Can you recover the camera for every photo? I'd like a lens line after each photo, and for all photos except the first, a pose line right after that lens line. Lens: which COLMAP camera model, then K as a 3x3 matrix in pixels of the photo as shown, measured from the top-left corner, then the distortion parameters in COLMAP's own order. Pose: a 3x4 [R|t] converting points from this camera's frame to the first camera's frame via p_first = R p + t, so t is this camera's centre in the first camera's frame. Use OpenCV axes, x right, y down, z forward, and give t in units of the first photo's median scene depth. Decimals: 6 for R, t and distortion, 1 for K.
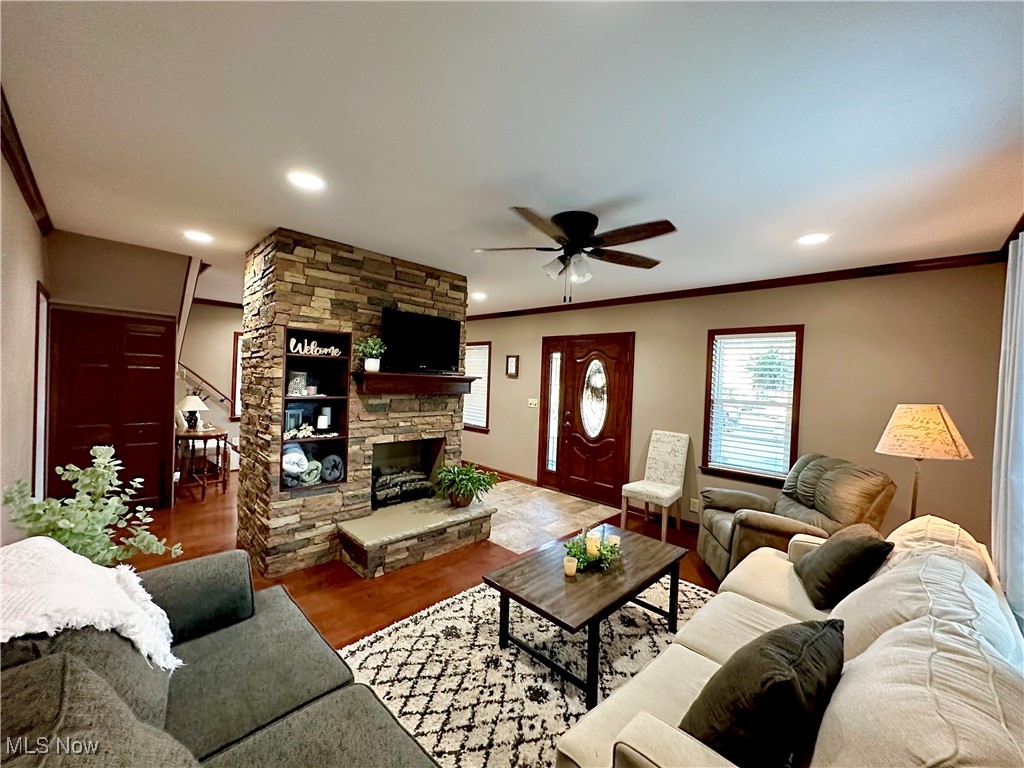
lens RADIAL K [[407.8, 0, 511.9], [0, 407.8, 384.2], [0, 0, 1]] dist [0.000031, 0.000018]
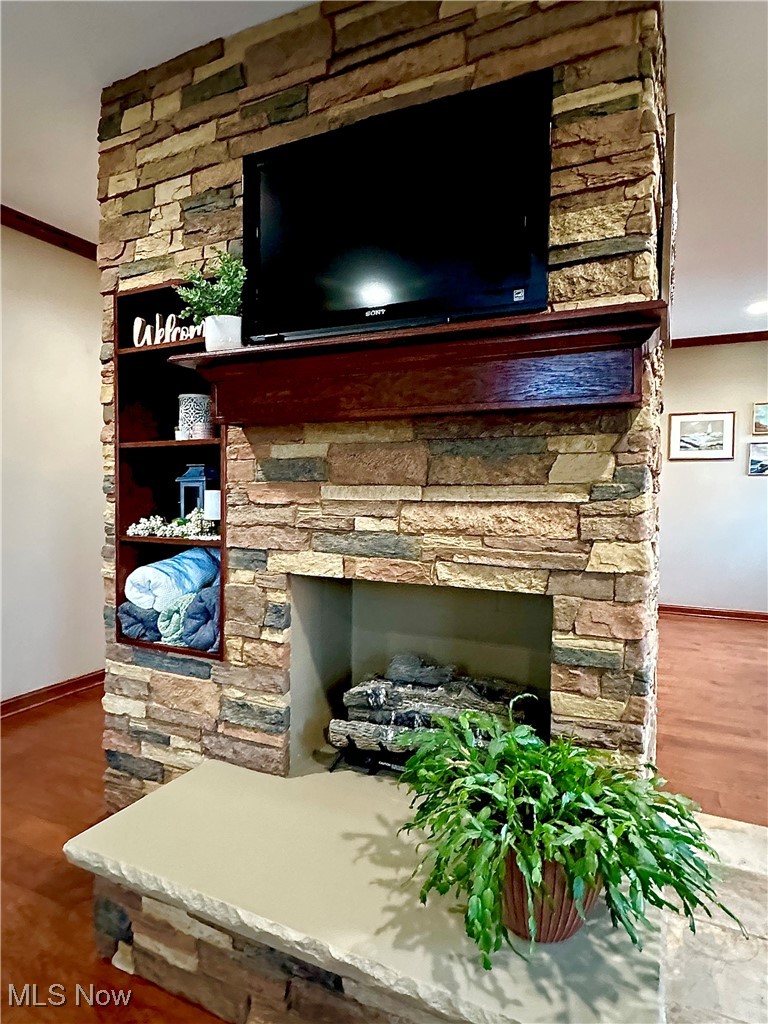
lens RADIAL K [[593.0, 0, 383.5], [0, 593.0, 509.3], [0, 0, 1]] dist [0.002860, 0.001817]
pose [[0.318501, -0.004536, -0.947912, 0.167648], [-0.008564, 0.999934, -0.007662, 0.095518], [0.947884, 0.010558, 0.318441, 0.926771]]
